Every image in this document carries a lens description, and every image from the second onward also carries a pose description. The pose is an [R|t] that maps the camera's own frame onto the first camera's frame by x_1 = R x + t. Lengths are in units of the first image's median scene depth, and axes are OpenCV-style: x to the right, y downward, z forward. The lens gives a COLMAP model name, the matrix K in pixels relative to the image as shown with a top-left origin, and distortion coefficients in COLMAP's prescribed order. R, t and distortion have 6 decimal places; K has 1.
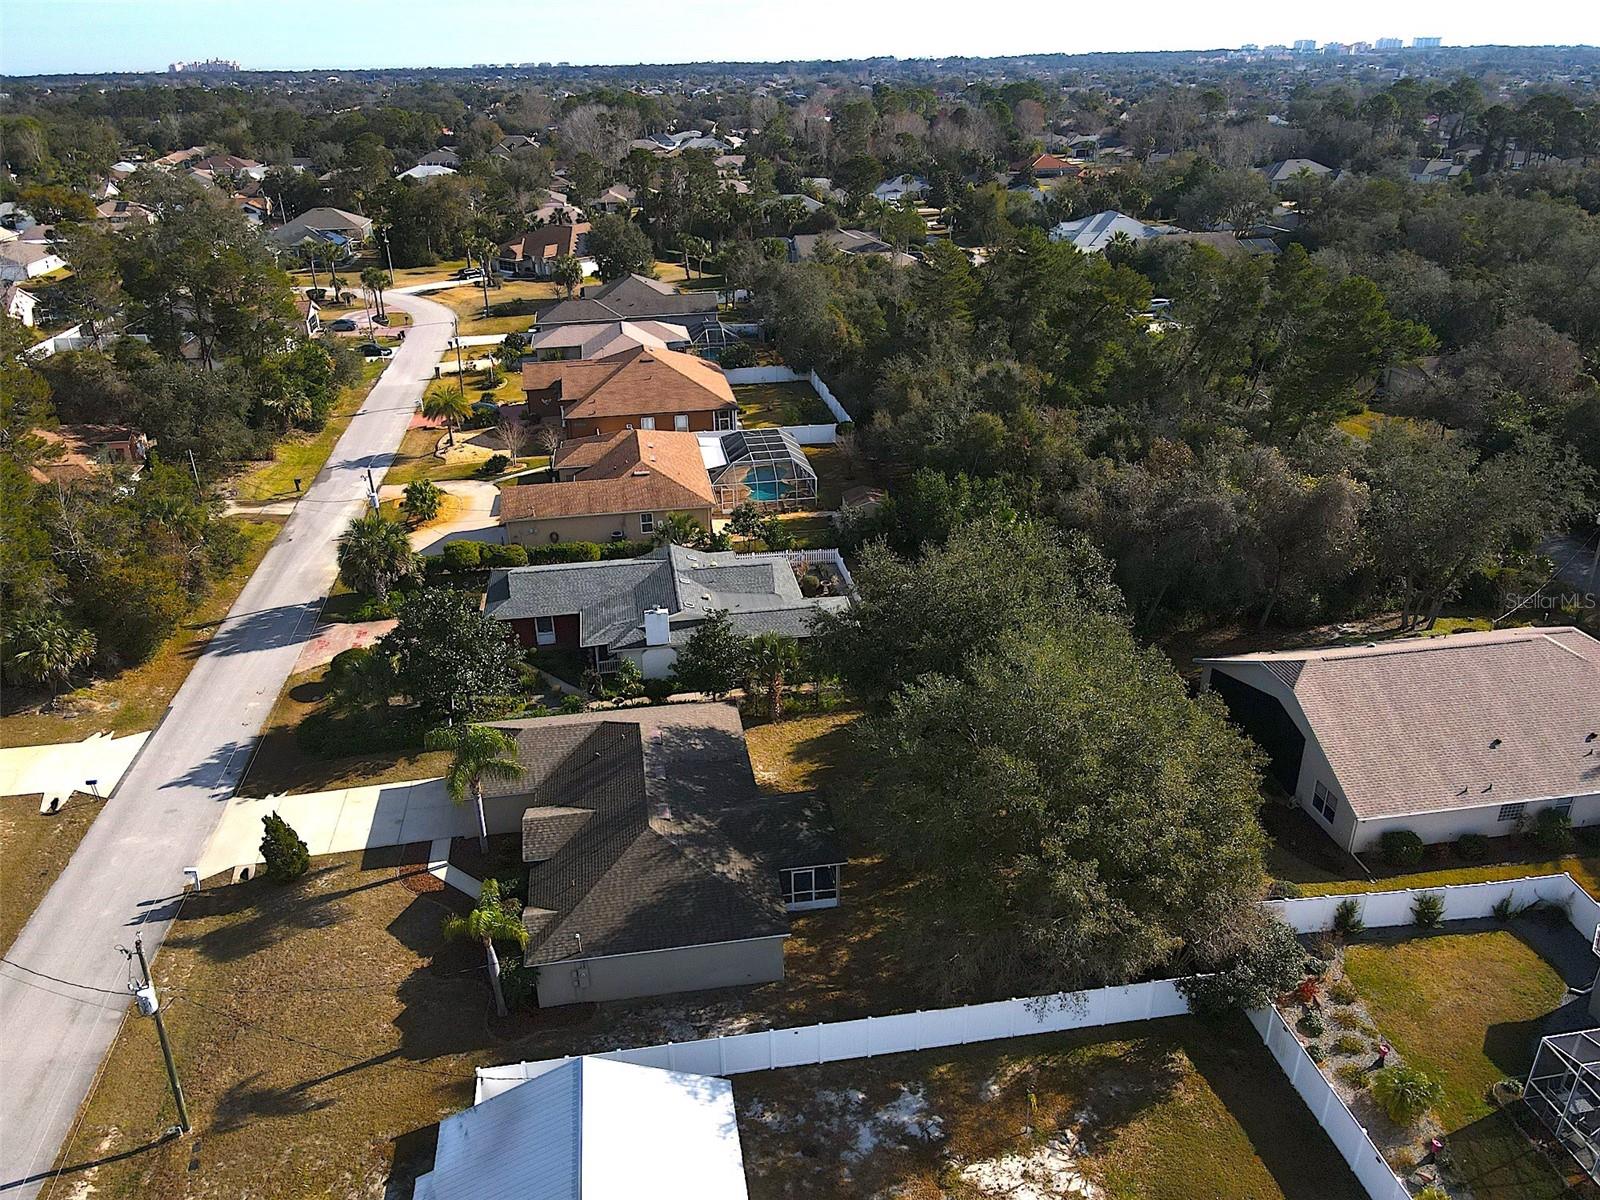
lens RADIAL K [[1176.1, 0, 792.8], [0, 1176.1, 606.8], [0, 0, 1]] dist [-0.015979, 0.052814]
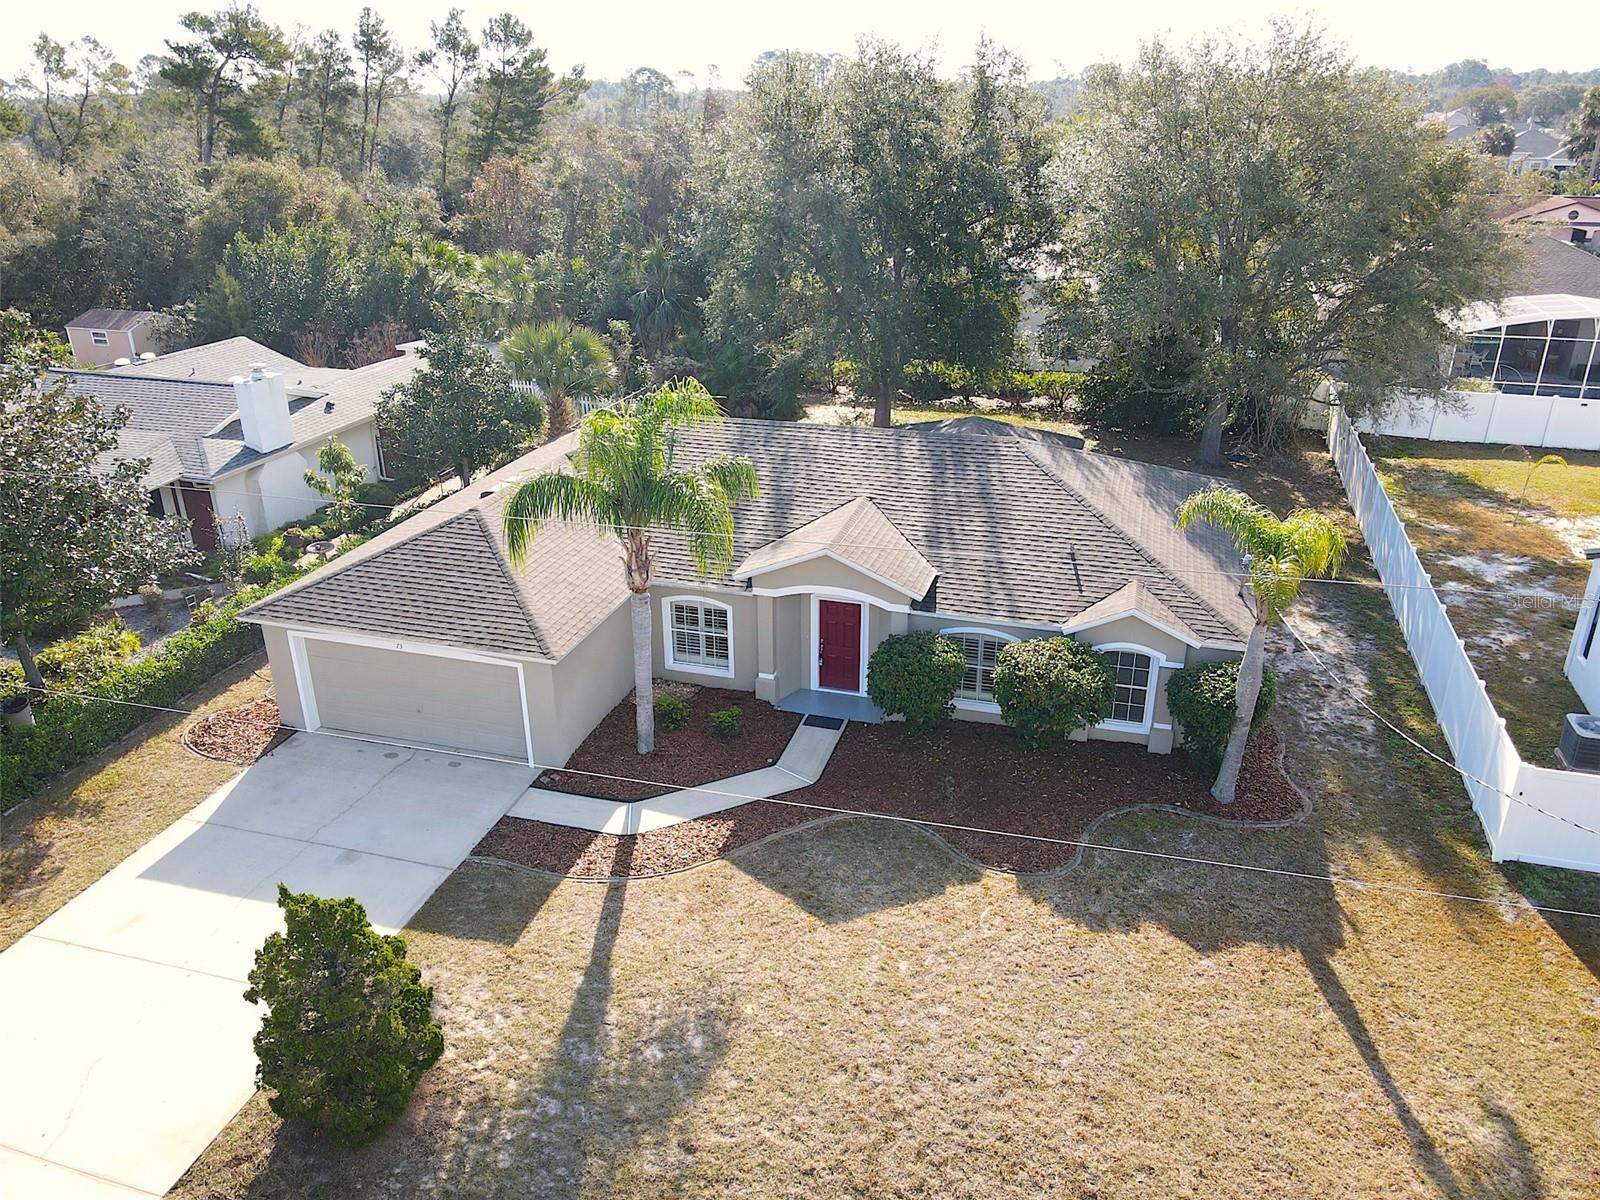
lens RADIAL K [[1176.1, 0, 792.8], [0, 1176.1, 606.8], [0, 0, 1]] dist [-0.015979, 0.052814]
pose [[0.438166, -0.345501, 0.829843, -0.610431], [0.377645, 0.908513, 0.178854, 0.117528], [-0.815717, 0.235019, 0.528556, 0.789658]]
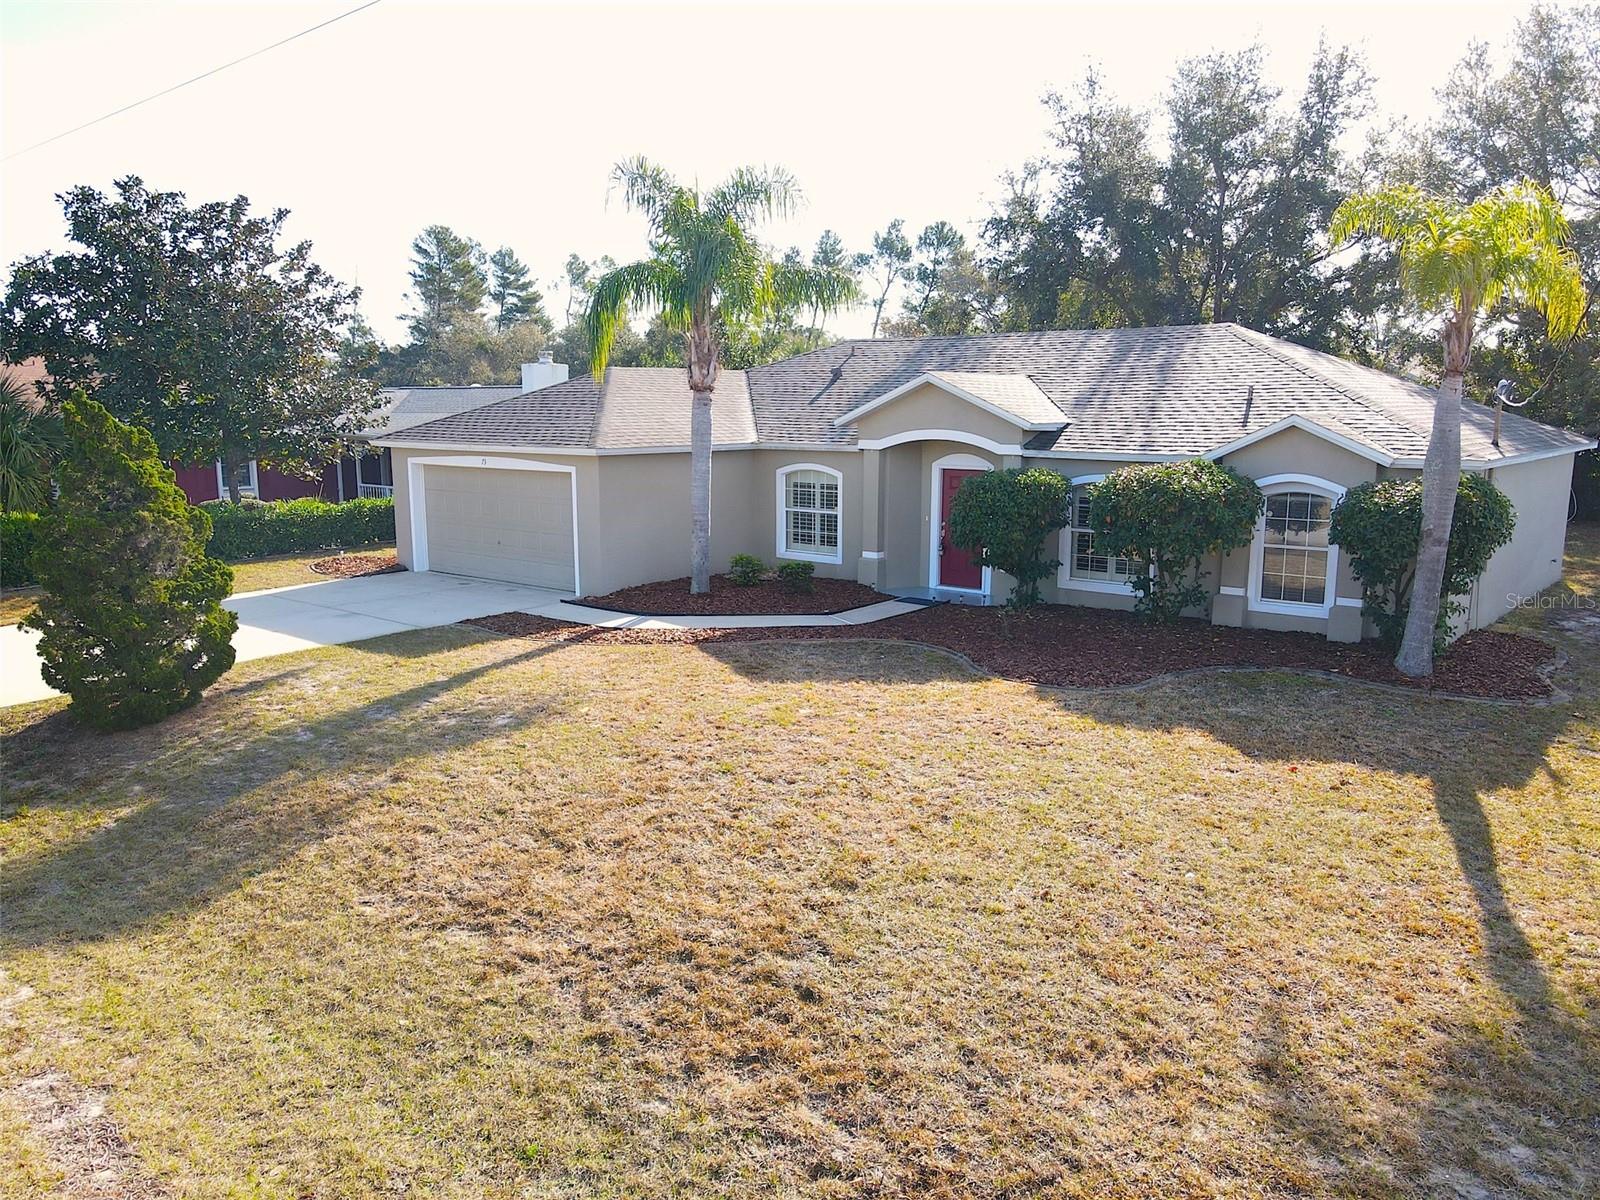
lens RADIAL K [[1176.1, 0, 792.8], [0, 1176.1, 606.8], [0, 0, 1]] dist [-0.015979, 0.052814]
pose [[0.757056, -0.094250, 0.646516, -0.512376], [0.264382, 0.949096, -0.171225, 0.305122], [-0.597468, 0.300554, 0.743437, 0.776777]]
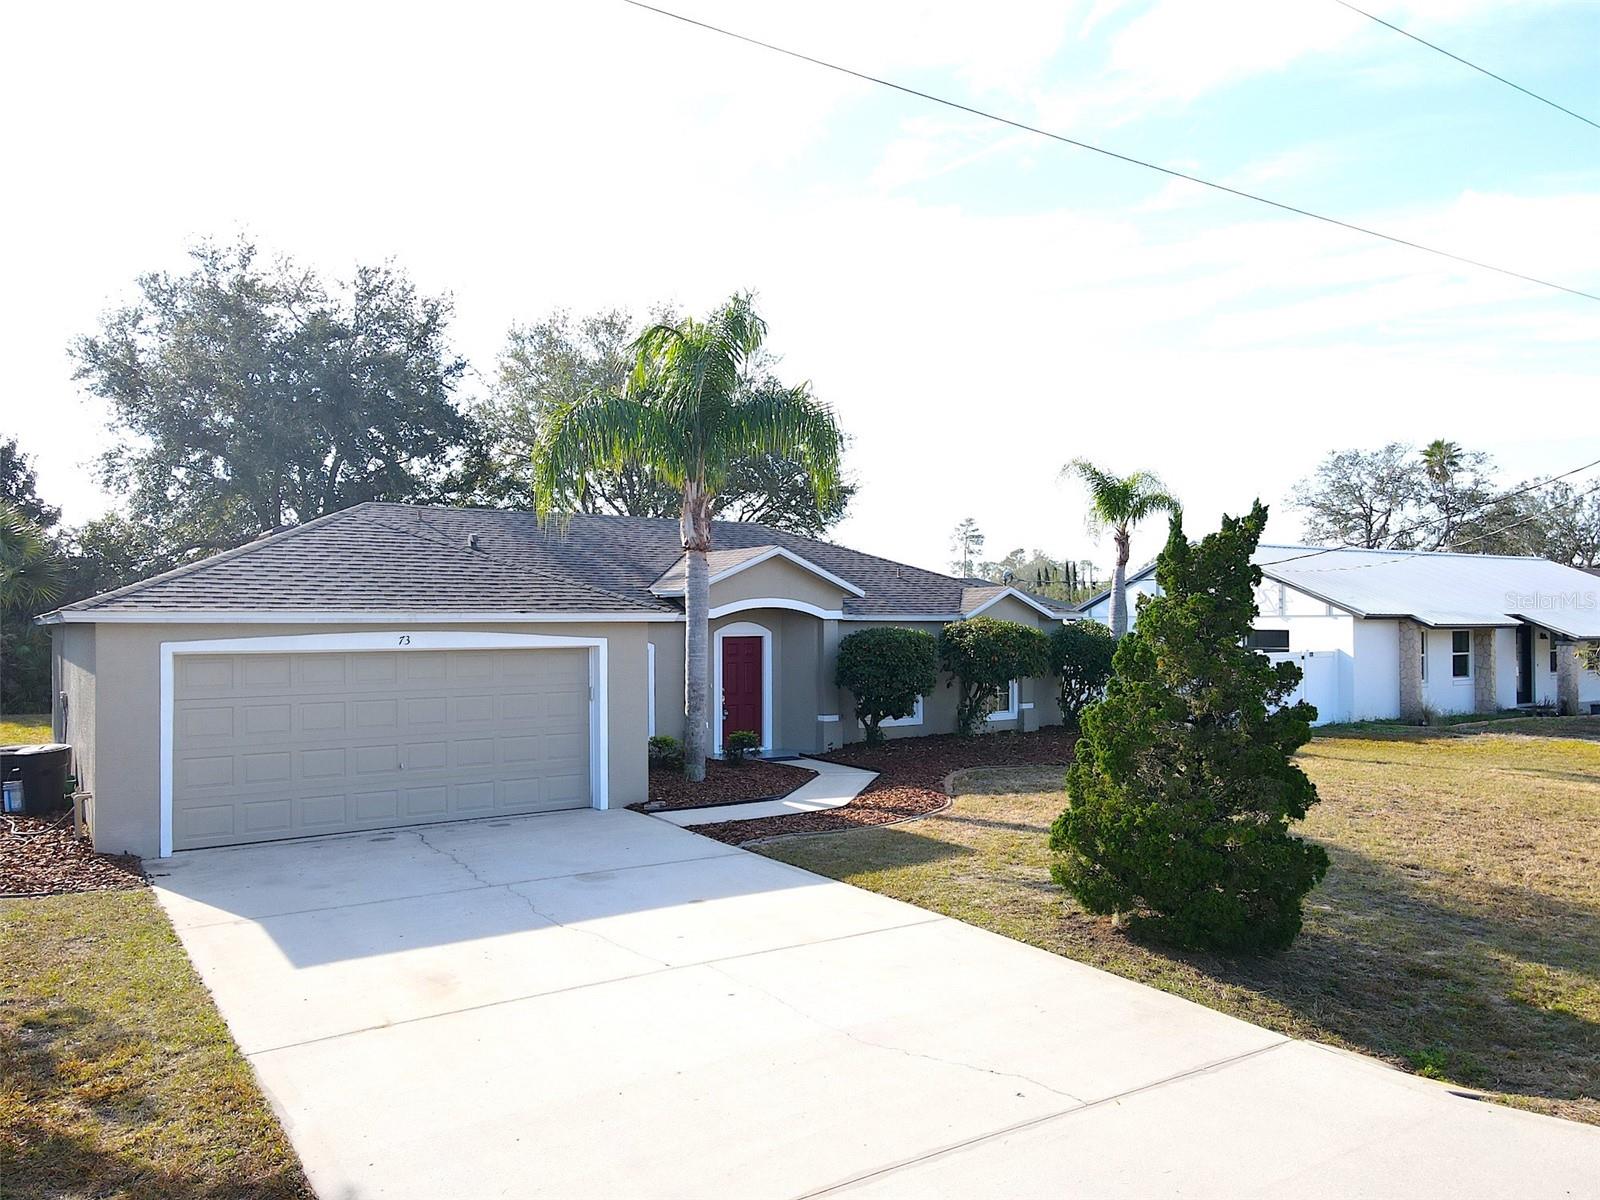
lens RADIAL K [[1174.0, 0, 791.4], [0, 1174.0, 604.5], [0, 0, 1]] dist [0.002919, 0.023806]
pose [[-0.414360, 0.032299, 0.909540, -0.602523], [0.394832, 0.906808, 0.147672, 0.141156], [-0.820008, 0.420305, -0.388498, 1.171302]]
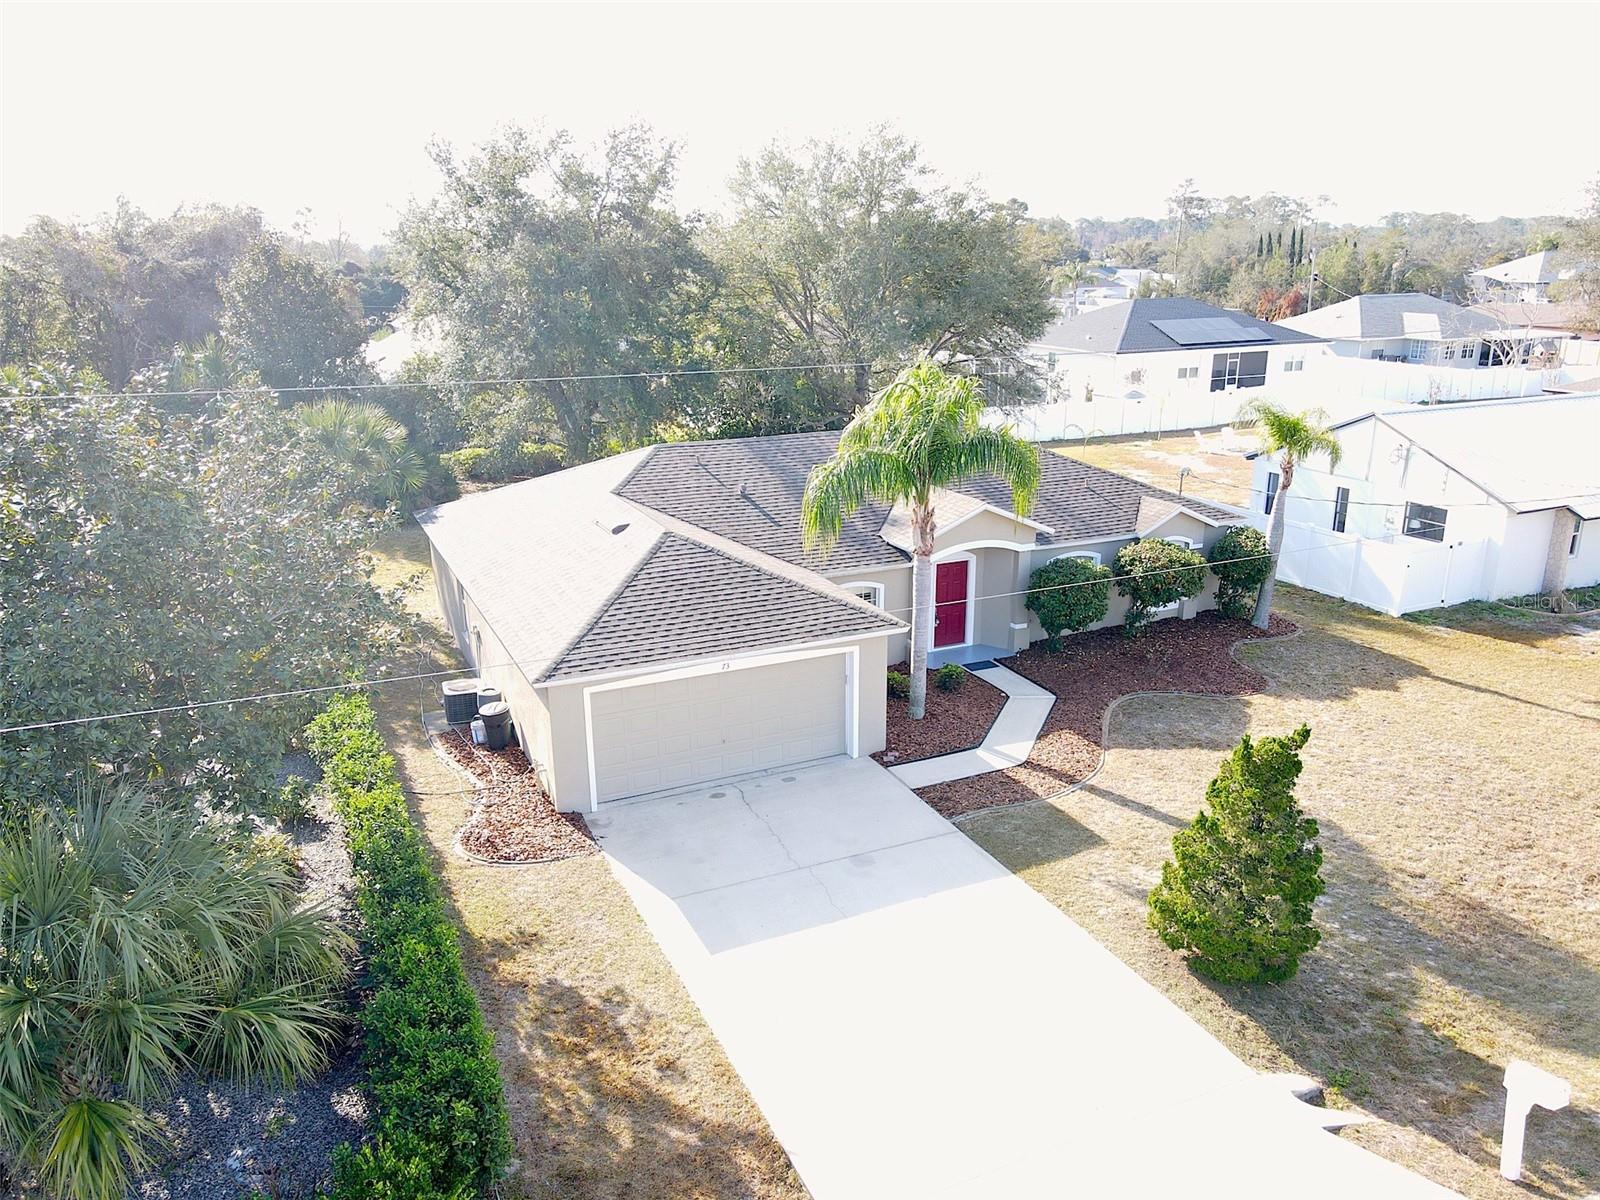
lens RADIAL K [[1176.1, 0, 792.8], [0, 1176.1, 606.8], [0, 0, 1]] dist [-0.015979, 0.052814]
pose [[-0.264517, -0.263314, 0.927737, -0.689896], [0.418452, 0.835385, 0.356412, 0.003344], [-0.868866, 0.482491, -0.110789, 1.157470]]
